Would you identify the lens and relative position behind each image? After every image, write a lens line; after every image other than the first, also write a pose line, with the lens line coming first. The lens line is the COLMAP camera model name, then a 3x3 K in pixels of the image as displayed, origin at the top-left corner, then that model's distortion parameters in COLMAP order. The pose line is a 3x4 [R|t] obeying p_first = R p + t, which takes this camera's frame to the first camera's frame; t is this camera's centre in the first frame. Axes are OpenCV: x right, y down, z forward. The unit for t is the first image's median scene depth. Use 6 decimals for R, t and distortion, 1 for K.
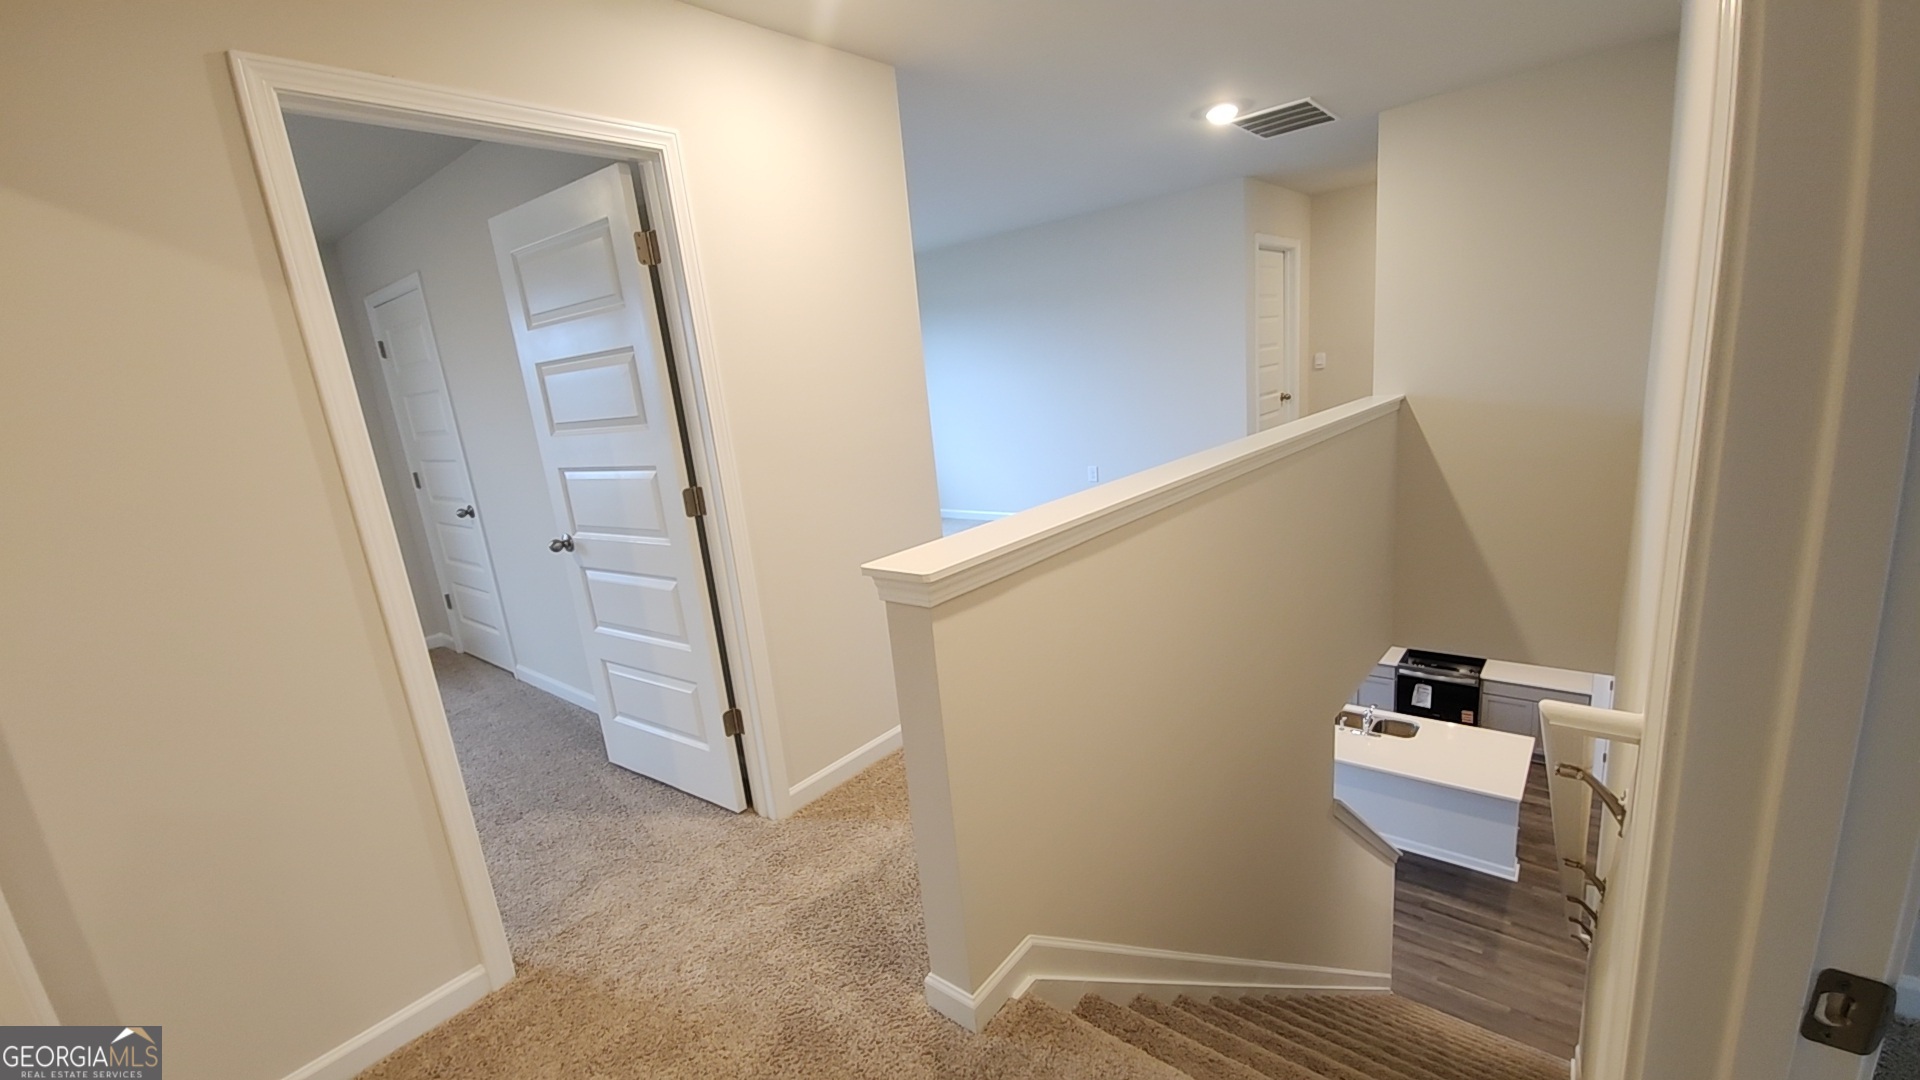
lens RADIAL K [[780.2, 0, 965.2], [0, 780.2, 543.3], [0, 0, 1]] dist [0.002915, -0.003304]
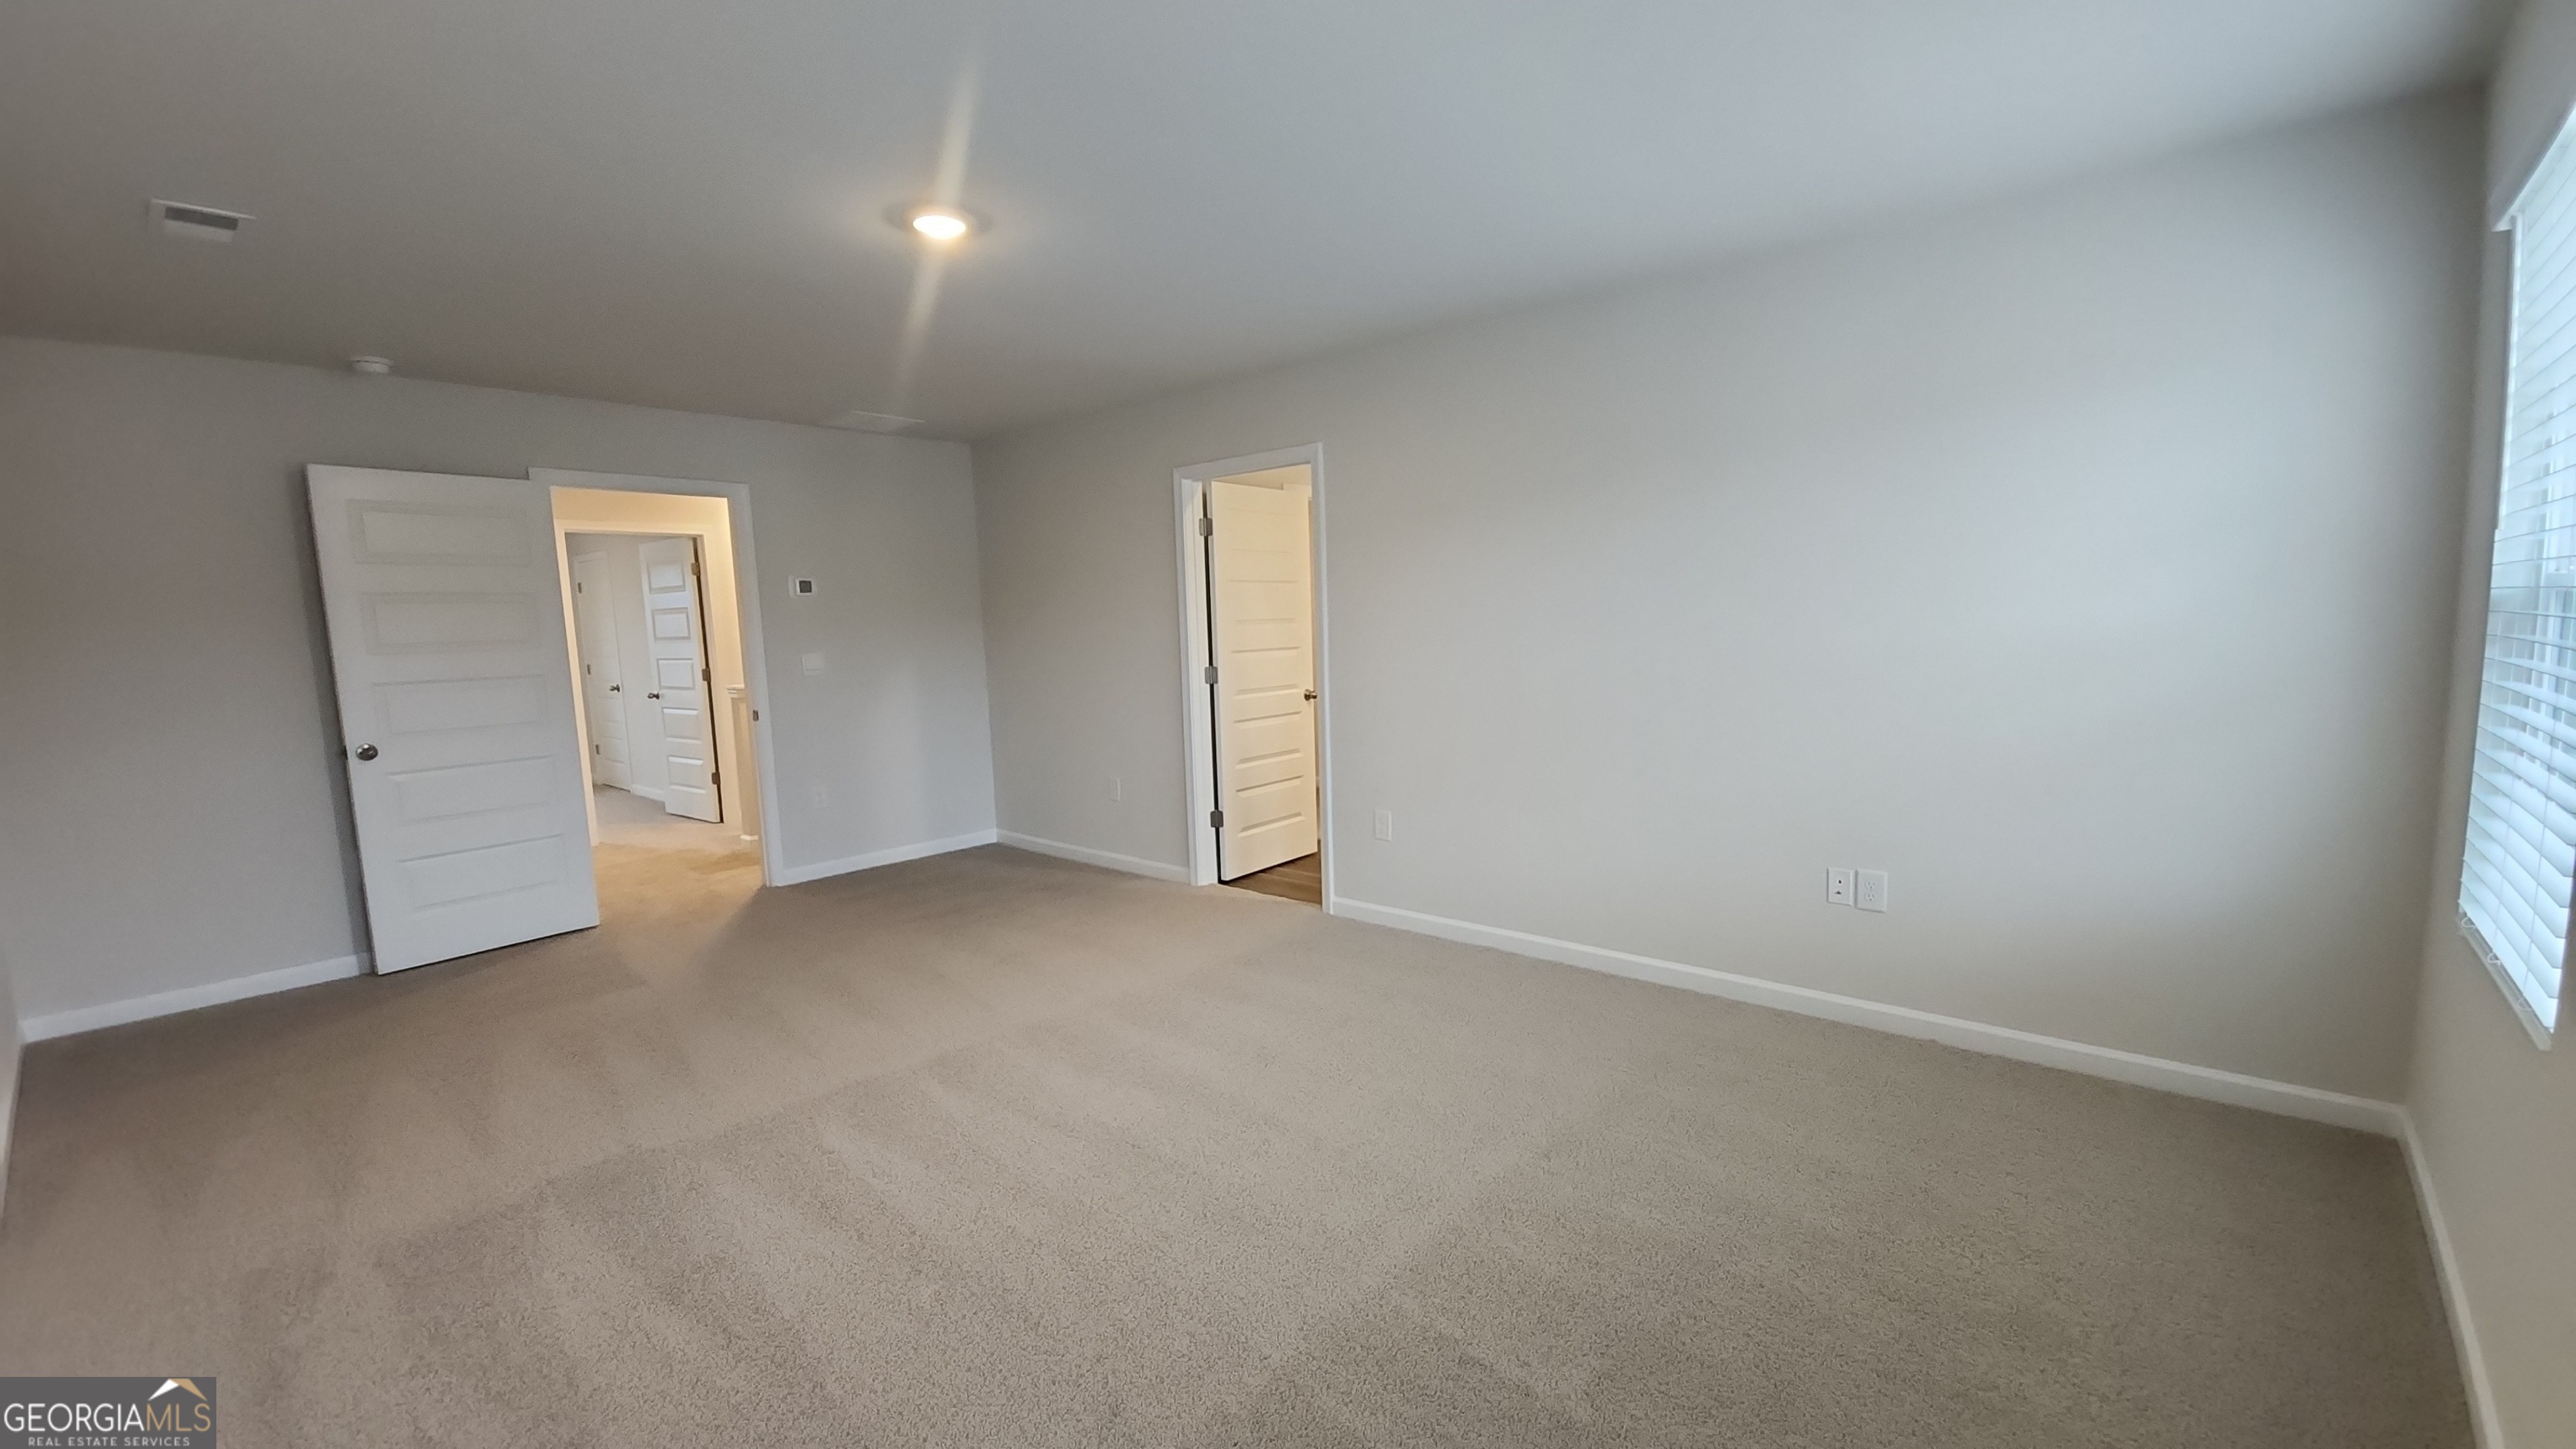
lens RADIAL K [[1046.8, 0, 1282.2], [0, 1046.8, 735.5], [0, 0, 1]] dist [0.002915, -0.003304]
pose [[0.997074, 0.071564, -0.026867, 1.271536], [-0.074015, 0.991675, -0.105366, 0.286730], [0.019103, 0.107046, 0.994071, -1.778641]]
